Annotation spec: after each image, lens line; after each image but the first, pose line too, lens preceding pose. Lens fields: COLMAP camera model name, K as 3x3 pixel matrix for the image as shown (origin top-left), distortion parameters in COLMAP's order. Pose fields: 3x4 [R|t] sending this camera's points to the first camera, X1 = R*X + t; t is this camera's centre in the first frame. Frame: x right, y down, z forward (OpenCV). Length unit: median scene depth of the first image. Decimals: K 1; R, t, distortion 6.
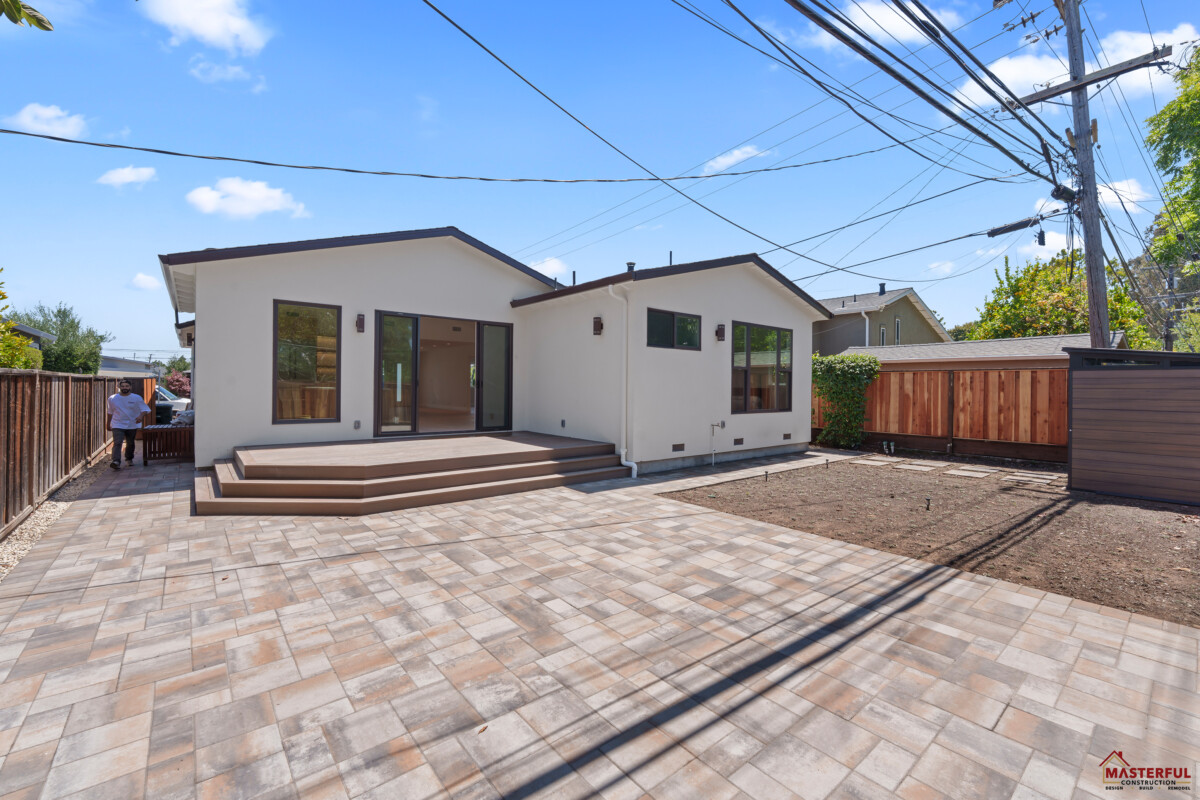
lens RADIAL K [[499.3, 0, 599.3], [0, 499.3, 388.4], [0, 0, 1]] dist [0.000455, -0.000070]
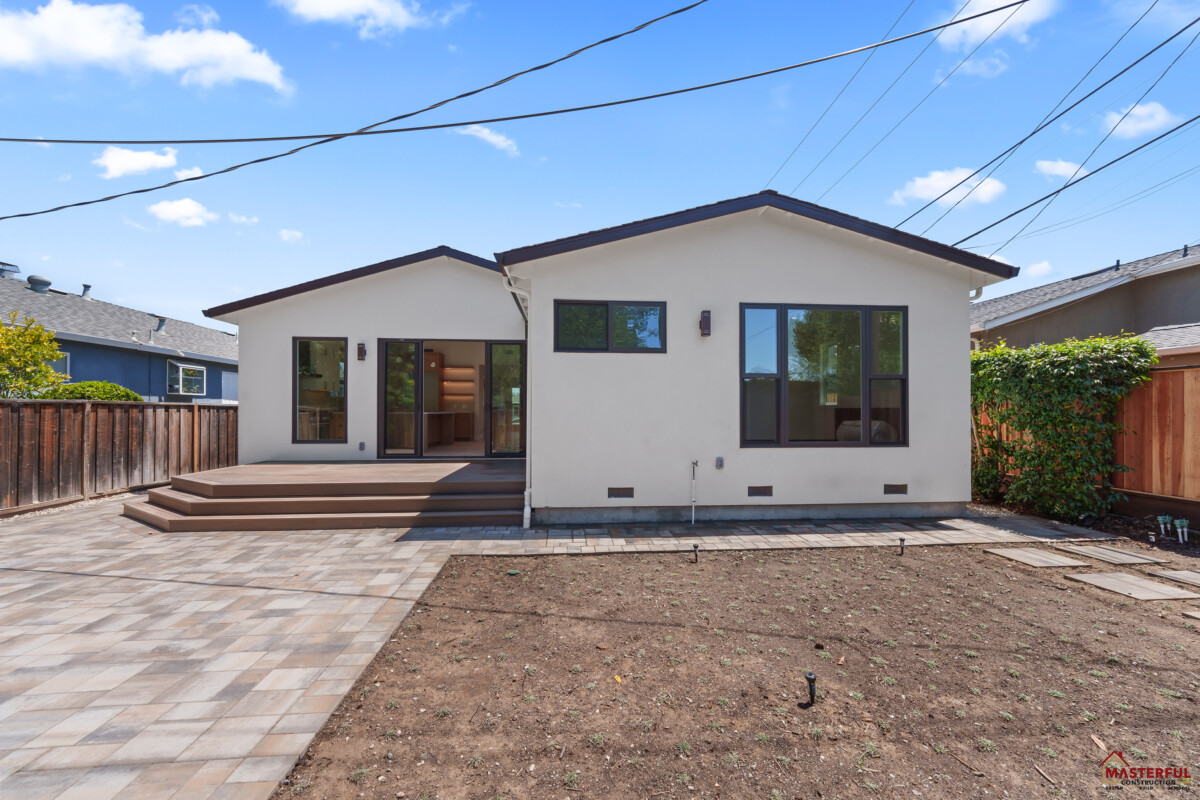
lens RADIAL K [[489.3, 0, 603.7], [0, 489.3, 408.0], [0, 0, 1]] dist [-0.000492, -0.000067]
pose [[0.822318, -0.014249, -0.568850, 0.533143], [0.006477, 0.999856, -0.015681, 0.010184], [0.568992, 0.009210, 0.822292, 0.419658]]
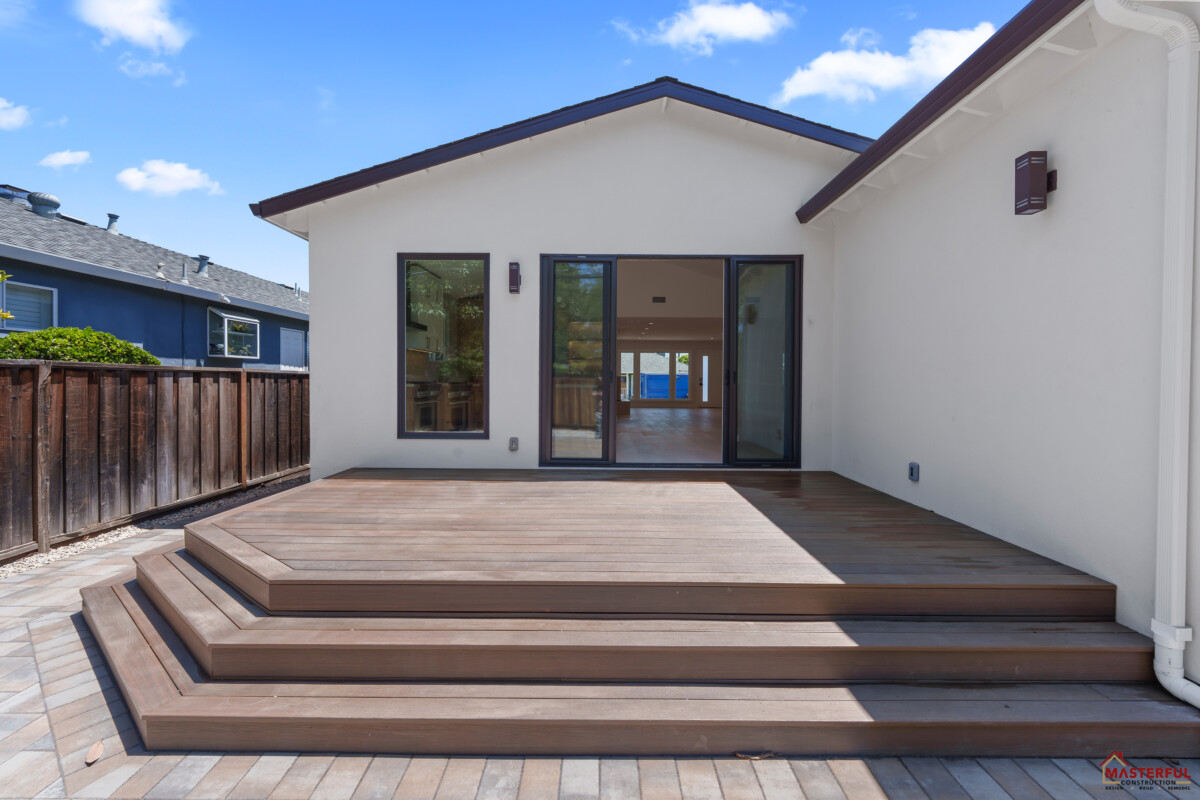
lens RADIAL K [[499.3, 0, 599.3], [0, 499.3, 388.4], [0, 0, 1]] dist [0.000455, -0.000070]
pose [[0.767174, 0.002268, -0.641435, -0.010387], [0.001016, 0.999988, 0.004752, 0.001062], [0.641439, -0.004297, 0.767162, 0.584173]]
